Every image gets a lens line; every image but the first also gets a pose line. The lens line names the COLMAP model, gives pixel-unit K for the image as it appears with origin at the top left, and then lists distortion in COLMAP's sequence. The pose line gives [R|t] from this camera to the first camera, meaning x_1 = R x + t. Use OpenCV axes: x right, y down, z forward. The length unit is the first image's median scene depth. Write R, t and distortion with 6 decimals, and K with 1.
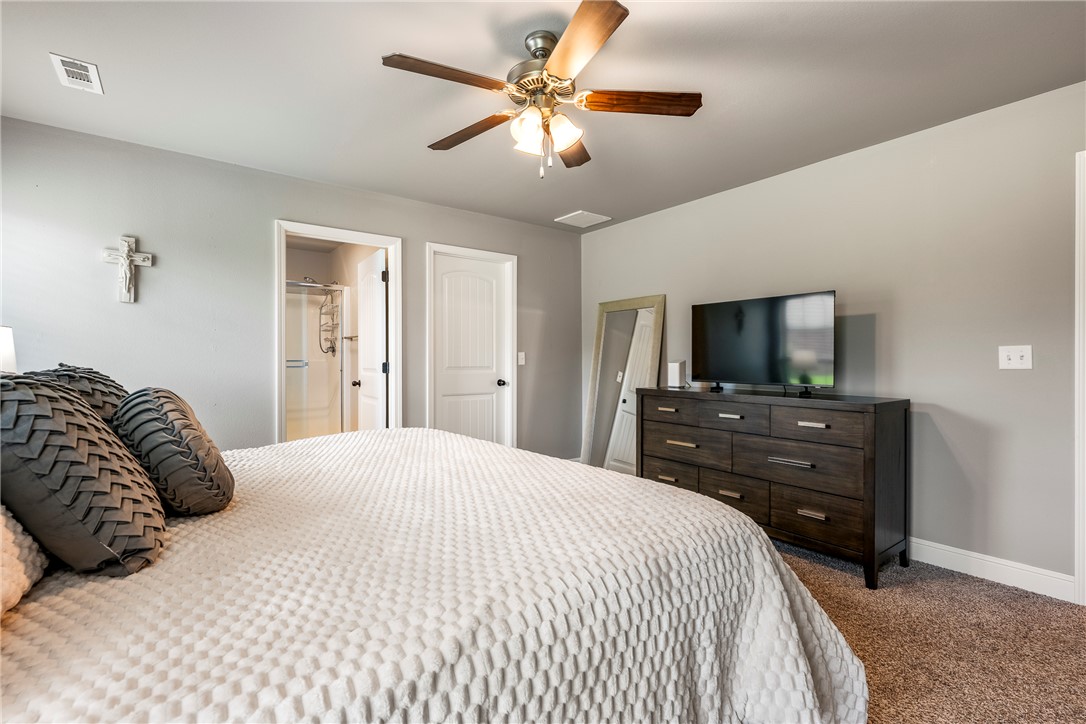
lens RADIAL K [[493.6, 0, 543.0], [0, 493.6, 362.0], [0, 0, 1]] dist [-0.000308, 0.000104]
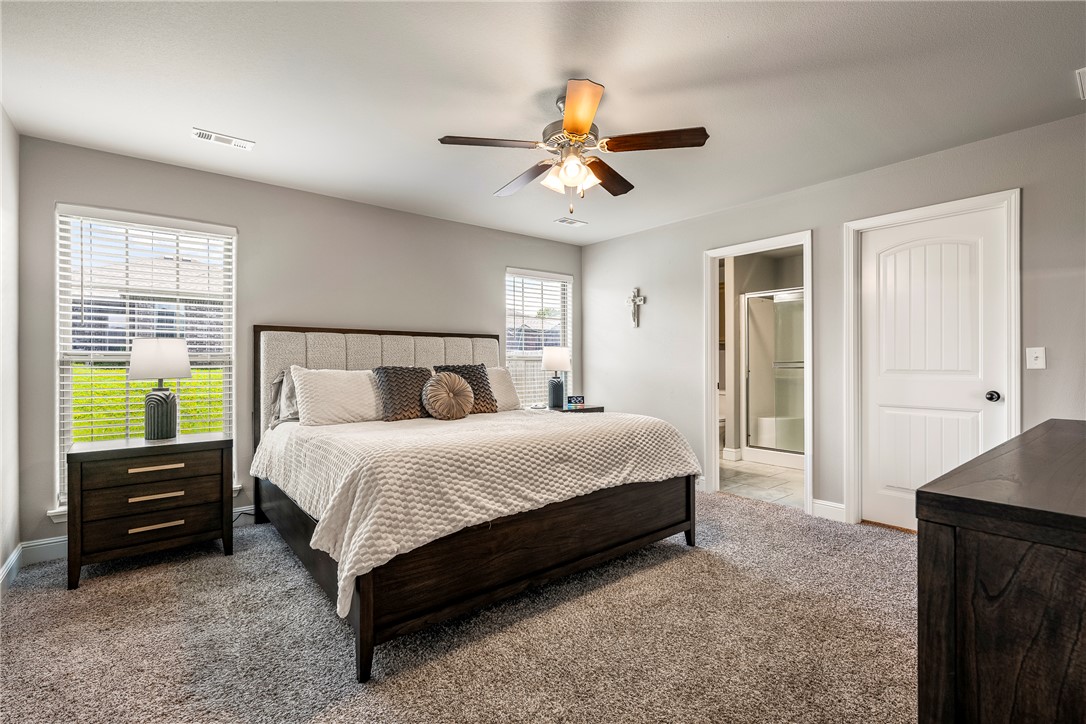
lens RADIAL K [[490.7, 0, 544.1], [0, 490.7, 358.2], [0, 0, 1]] dist [0.011199, -0.000107]
pose [[0.044041, -0.008532, -0.998993, 0.551455], [-0.001148, 0.999962, -0.008590, -0.000993], [0.999029, 0.001525, 0.044029, 0.413989]]
